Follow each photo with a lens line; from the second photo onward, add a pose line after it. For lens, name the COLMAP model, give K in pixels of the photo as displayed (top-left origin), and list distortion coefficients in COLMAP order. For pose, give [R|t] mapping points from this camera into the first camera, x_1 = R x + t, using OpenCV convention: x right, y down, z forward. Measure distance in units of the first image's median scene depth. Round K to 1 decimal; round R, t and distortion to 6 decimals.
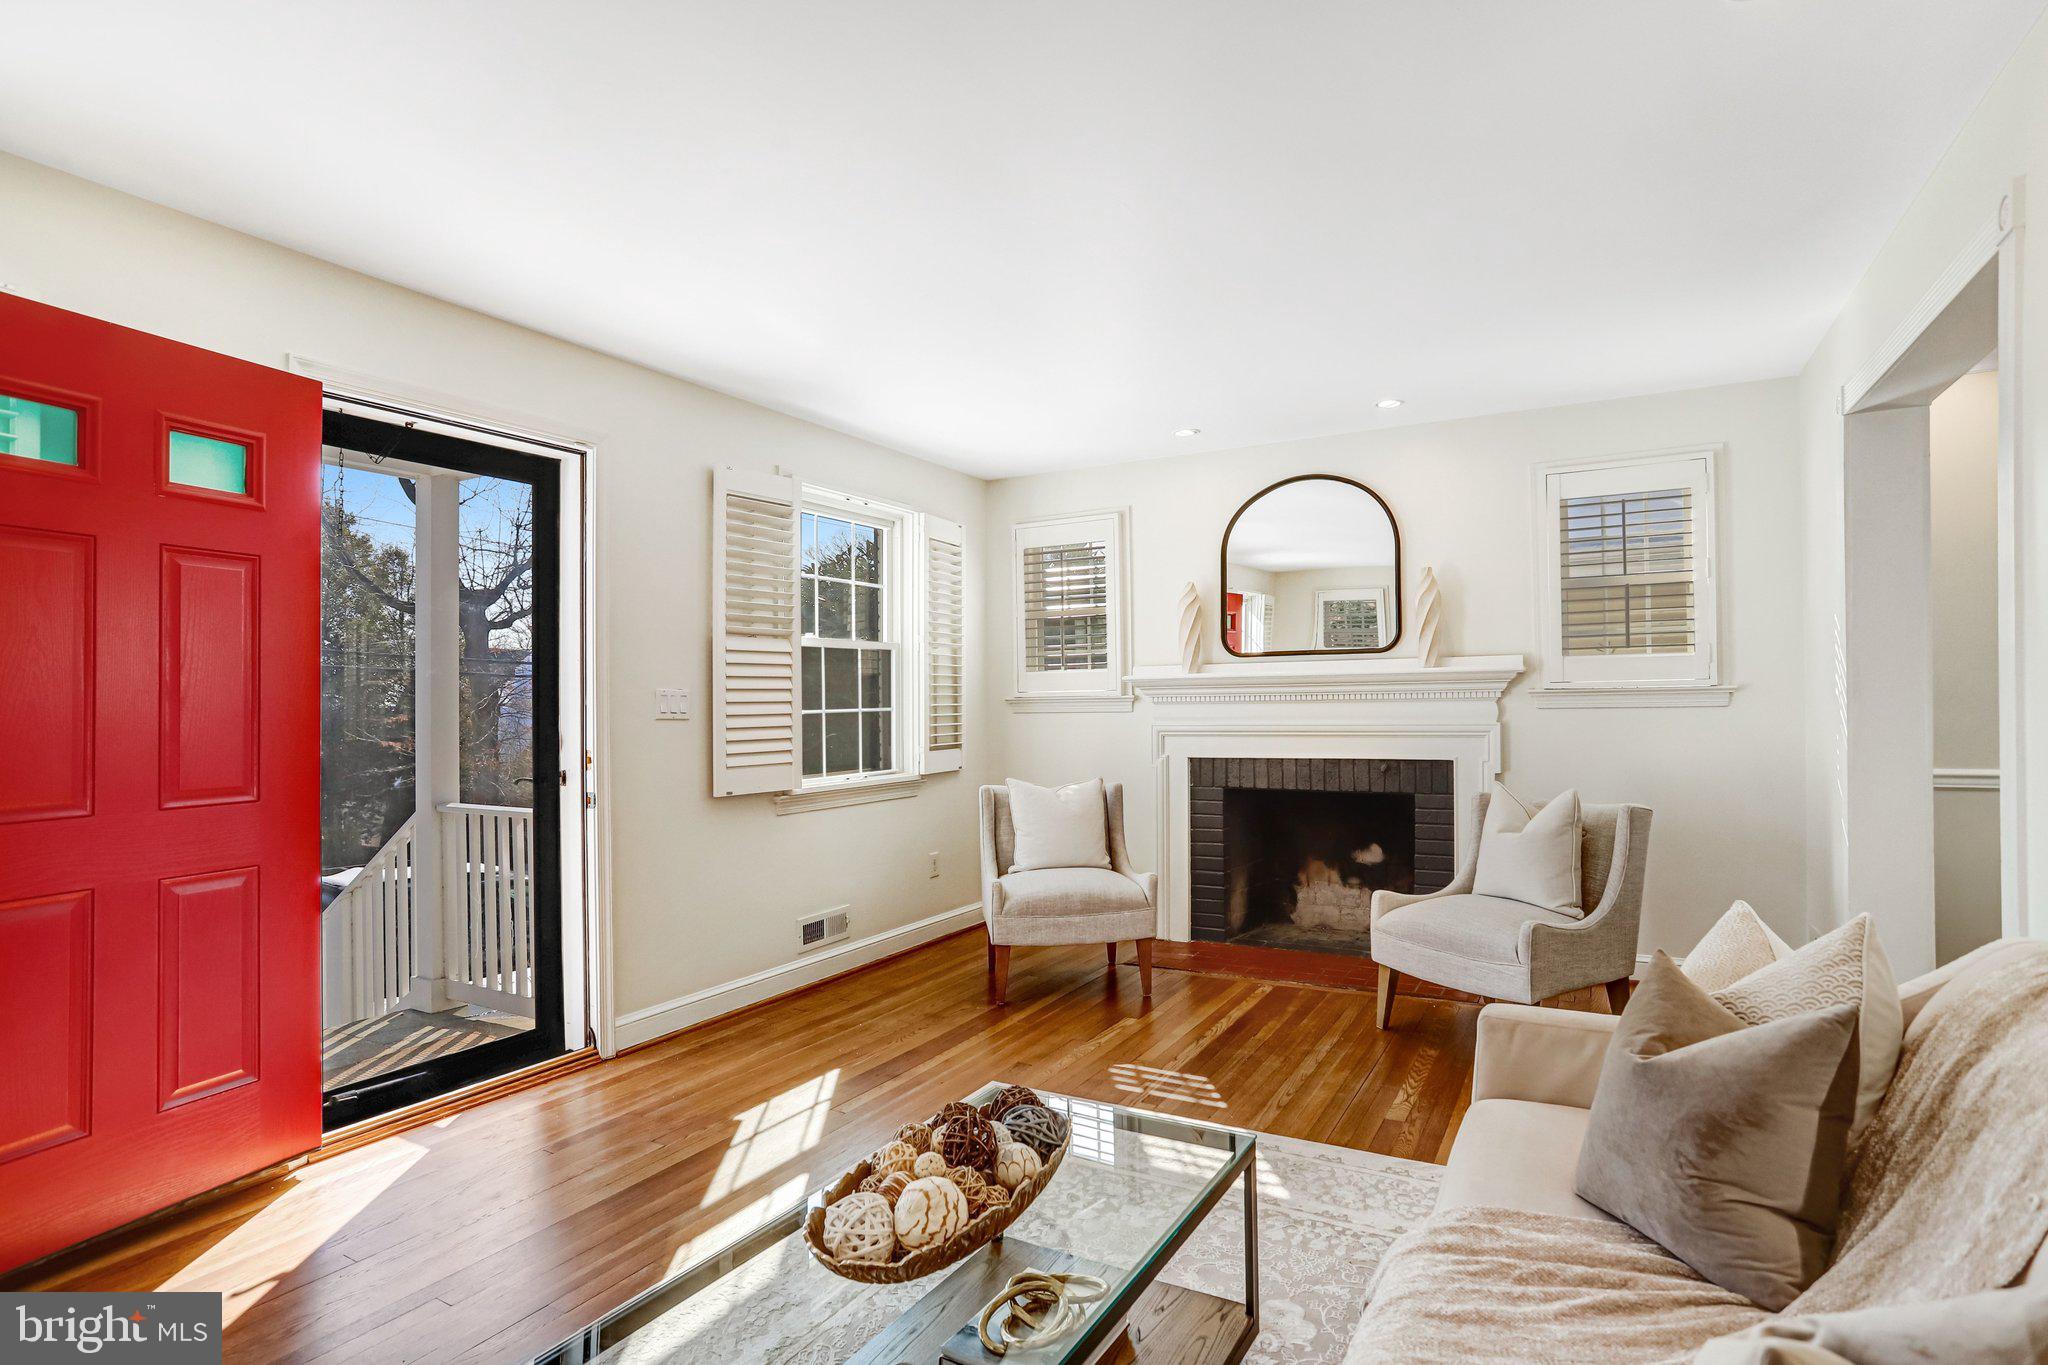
lens RADIAL K [[1053.2, 0, 1048.2], [0, 1053.2, 678.3], [0, 0, 1]] dist [-0.053623, 0.030527]
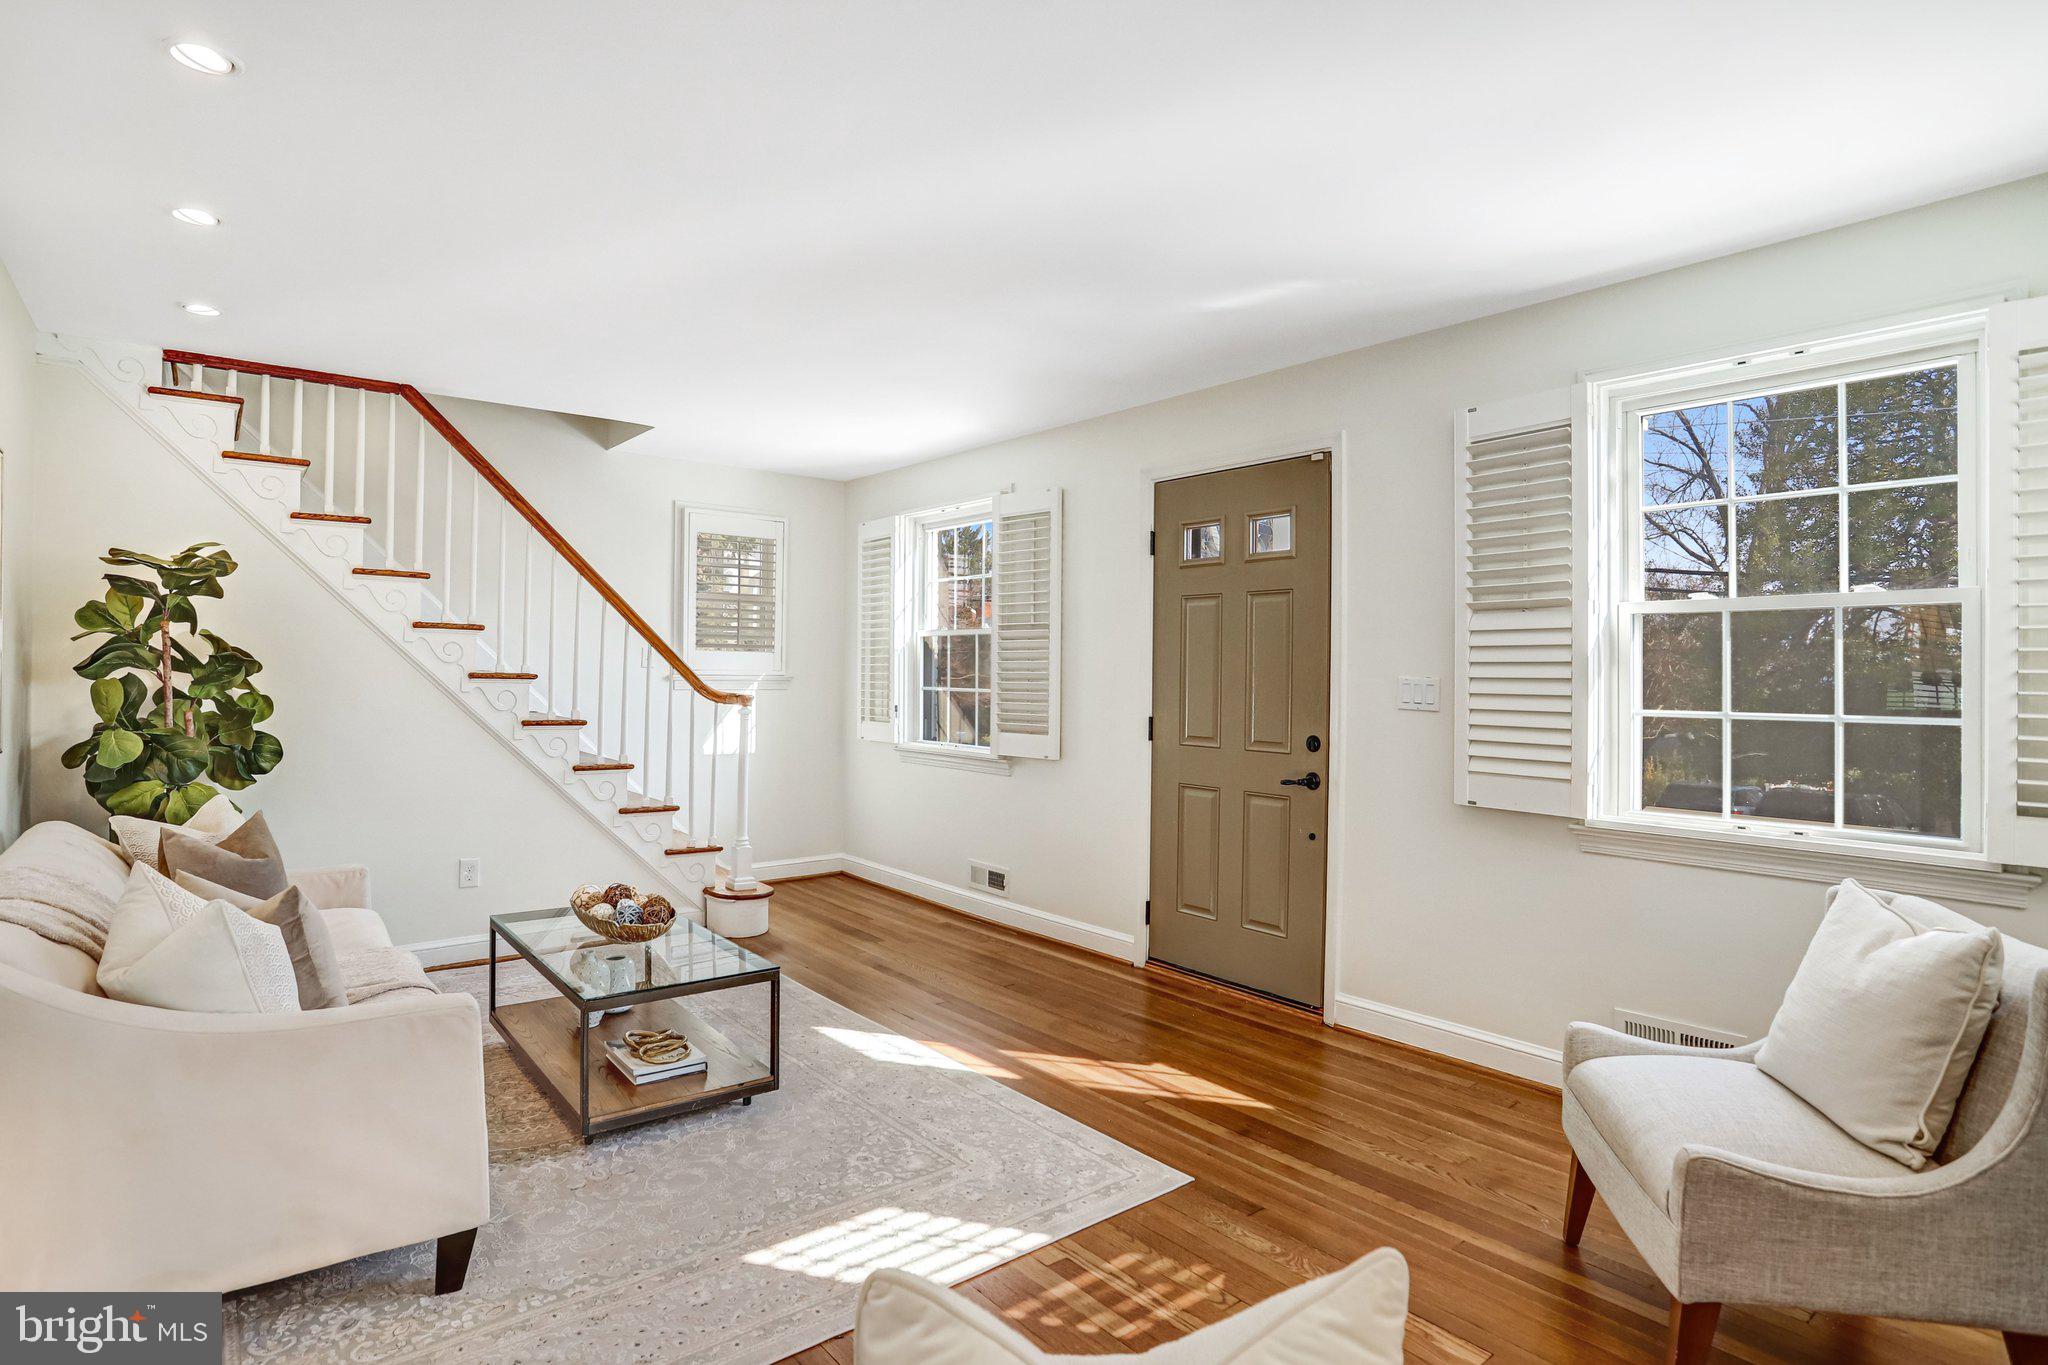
lens RADIAL K [[1053.2, 0, 1048.2], [0, 1053.2, 678.3], [0, 0, 1]] dist [-0.053623, 0.030527]
pose [[-0.343698, 0.002247, -0.939078, 0.694423], [0.001490, 0.999997, 0.001847, 0.010220], [0.939079, -0.000765, -0.343700, 1.132259]]
